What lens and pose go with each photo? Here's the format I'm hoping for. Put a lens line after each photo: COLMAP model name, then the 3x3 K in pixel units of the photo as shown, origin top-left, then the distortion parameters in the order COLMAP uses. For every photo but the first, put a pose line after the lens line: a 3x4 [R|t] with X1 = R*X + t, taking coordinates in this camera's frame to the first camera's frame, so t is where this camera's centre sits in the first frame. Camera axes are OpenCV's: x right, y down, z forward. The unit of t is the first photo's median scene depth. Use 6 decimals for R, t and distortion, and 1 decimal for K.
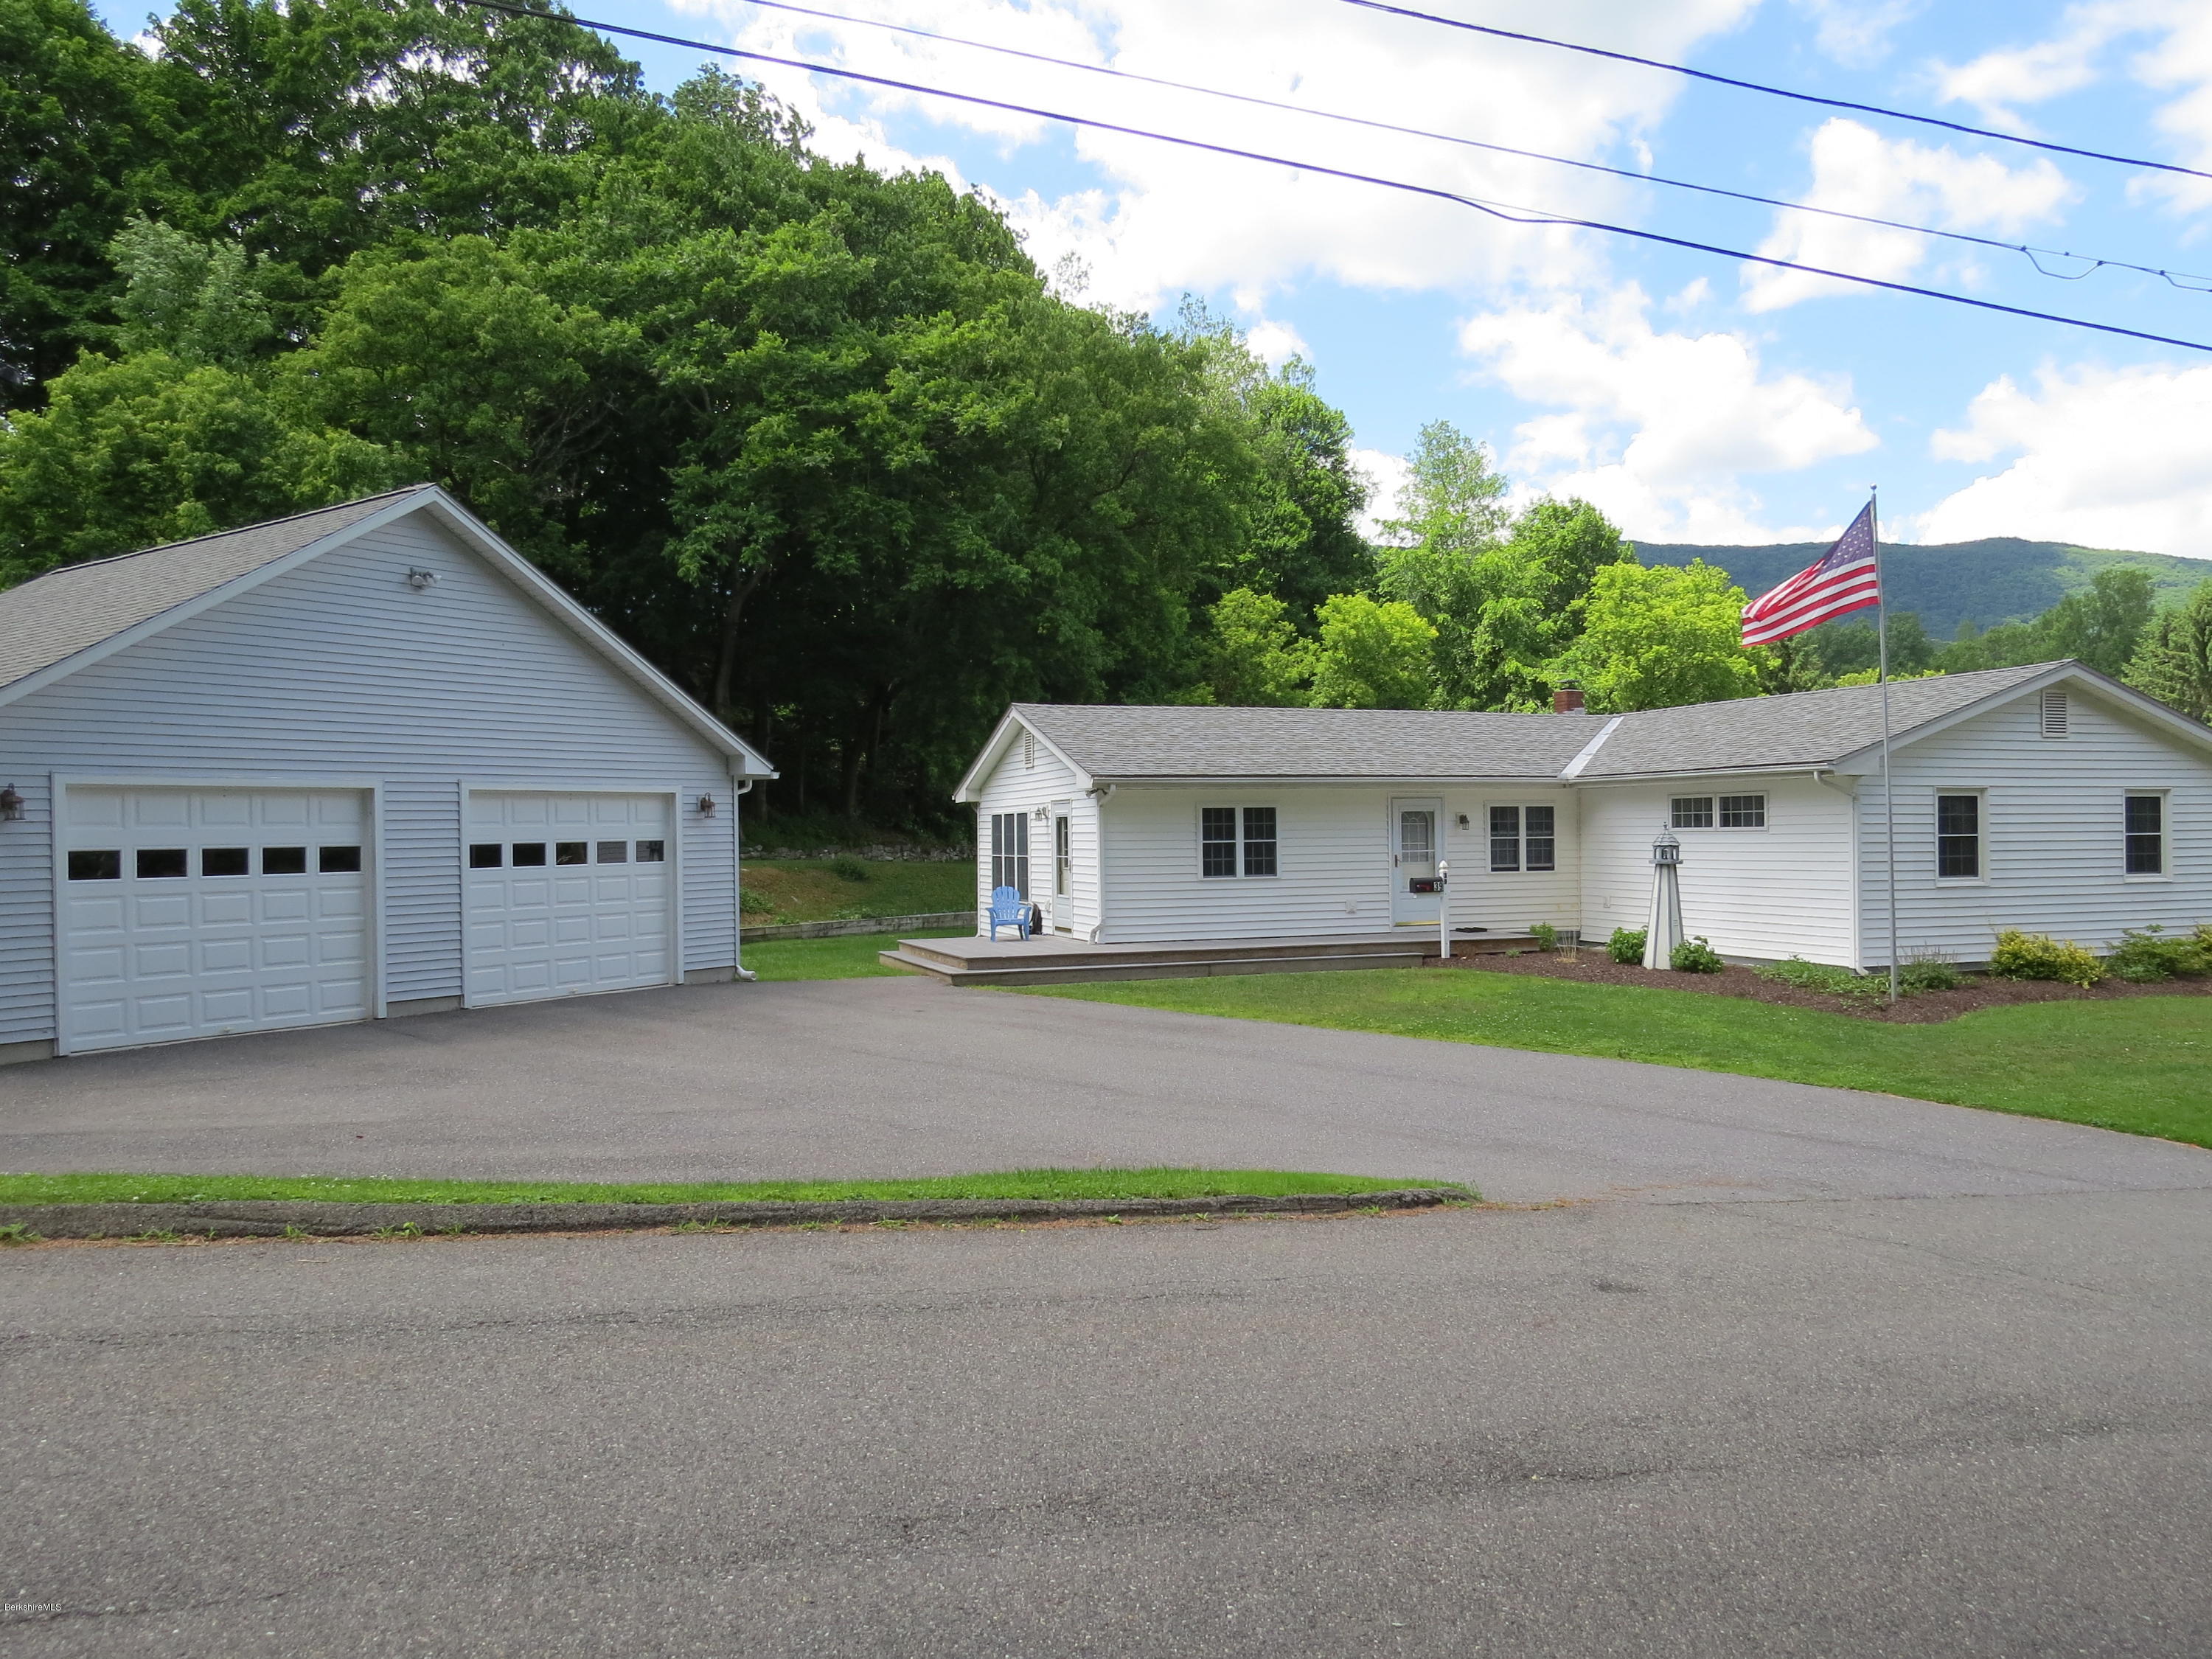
lens RADIAL K [[1566.1, 0, 1091.3], [0, 1566.1, 847.5], [0, 0, 1]] dist [-0.036512, 0.022203]
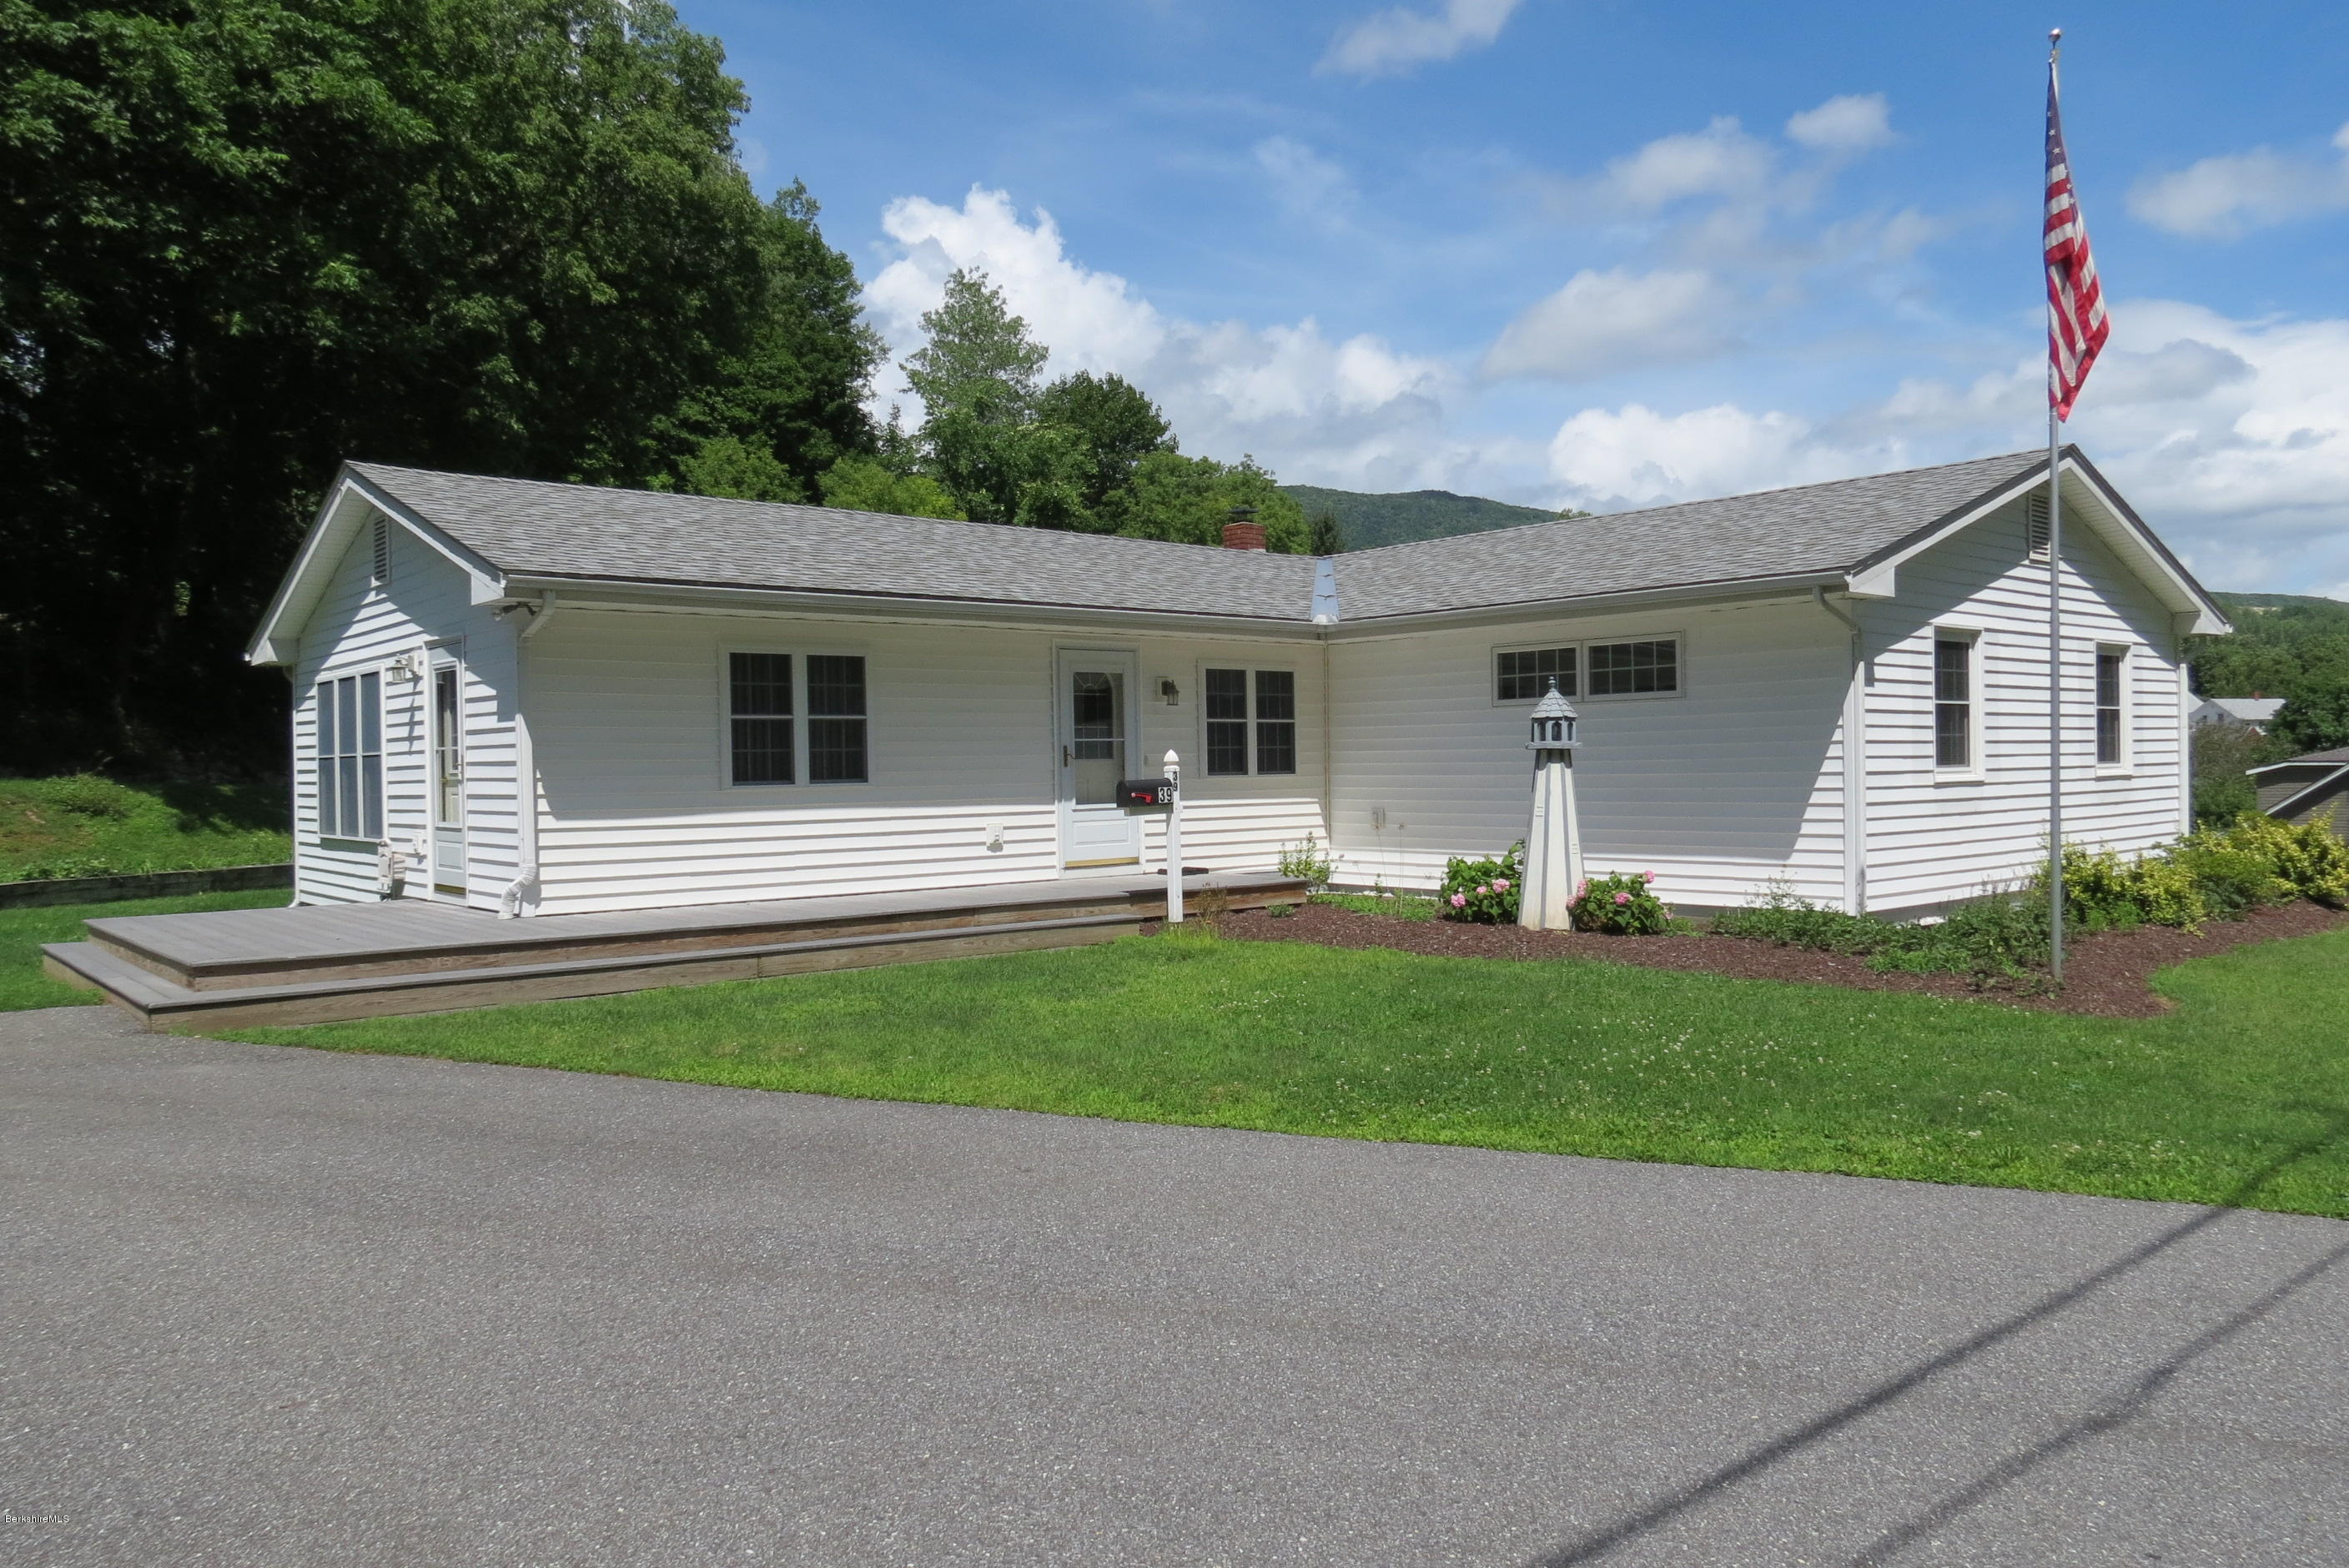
lens RADIAL K [[1672.5, 0, 1151.7], [0, 1672.5, 760.9], [0, 0, 1]] dist [-0.017984, -0.005669]
pose [[0.936848, -0.002685, 0.349726, 0.007623], [0.008516, 0.999849, -0.015136, 0.021166], [-0.349633, 0.017158, 0.936730, 0.427771]]
